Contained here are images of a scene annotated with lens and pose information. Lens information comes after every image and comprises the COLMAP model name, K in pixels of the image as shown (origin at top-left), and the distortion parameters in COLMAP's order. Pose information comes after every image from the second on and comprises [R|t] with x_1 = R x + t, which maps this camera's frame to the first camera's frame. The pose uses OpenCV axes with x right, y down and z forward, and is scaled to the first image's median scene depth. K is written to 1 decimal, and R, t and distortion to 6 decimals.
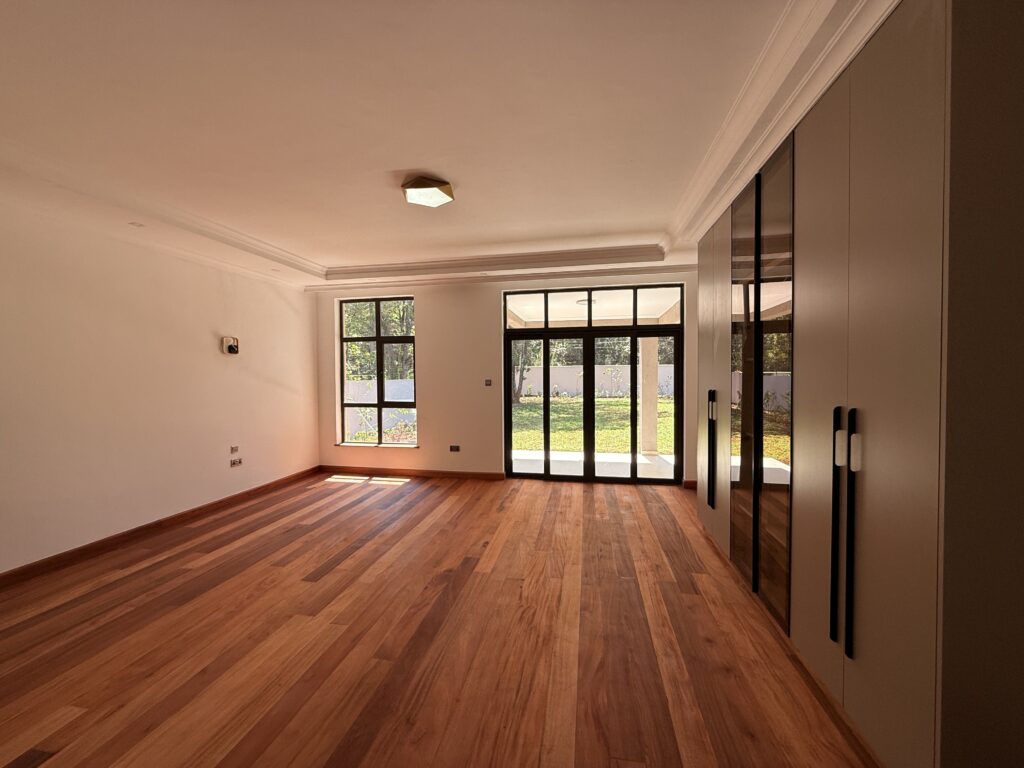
lens RADIAL K [[406.9, 0, 516.6], [0, 406.9, 381.8], [0, 0, 1]] dist [0.002026, 0.000025]
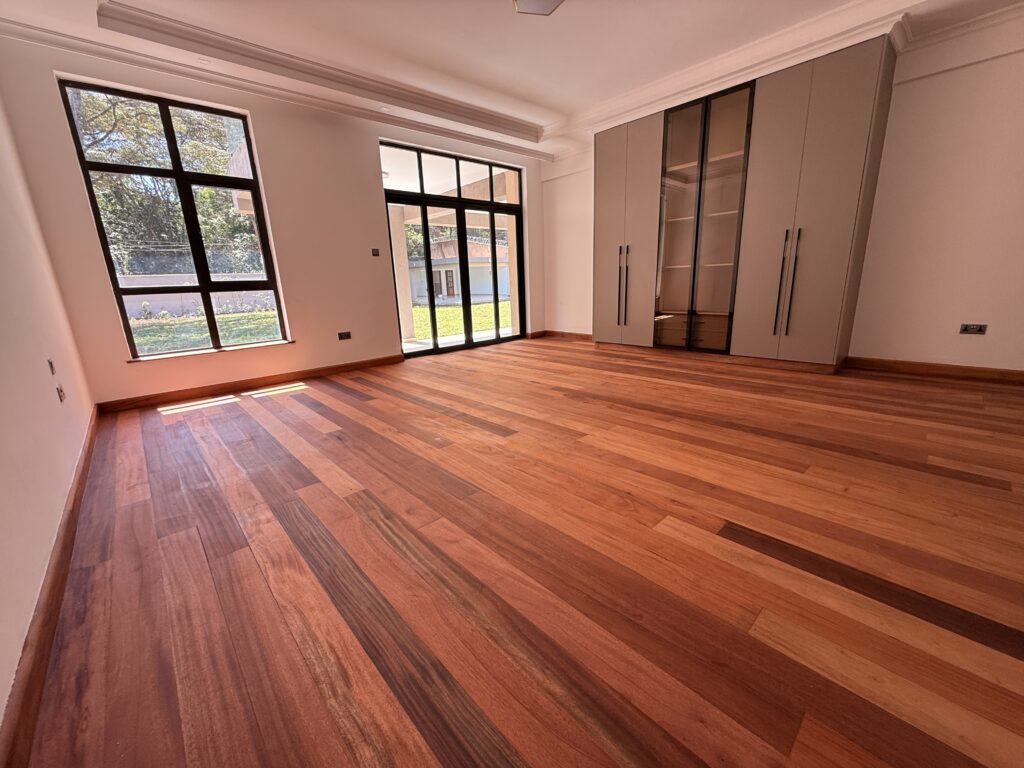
lens RADIAL K [[406.9, 0, 508.2], [0, 406.9, 380.9], [0, 0, 1]] dist [0.002026, 0.000025]
pose [[0.596993, -0.212505, 0.773590, -0.941218], [0.053075, 0.972629, 0.226222, 0.129549], [-0.800489, -0.093995, 0.591932, 0.373479]]
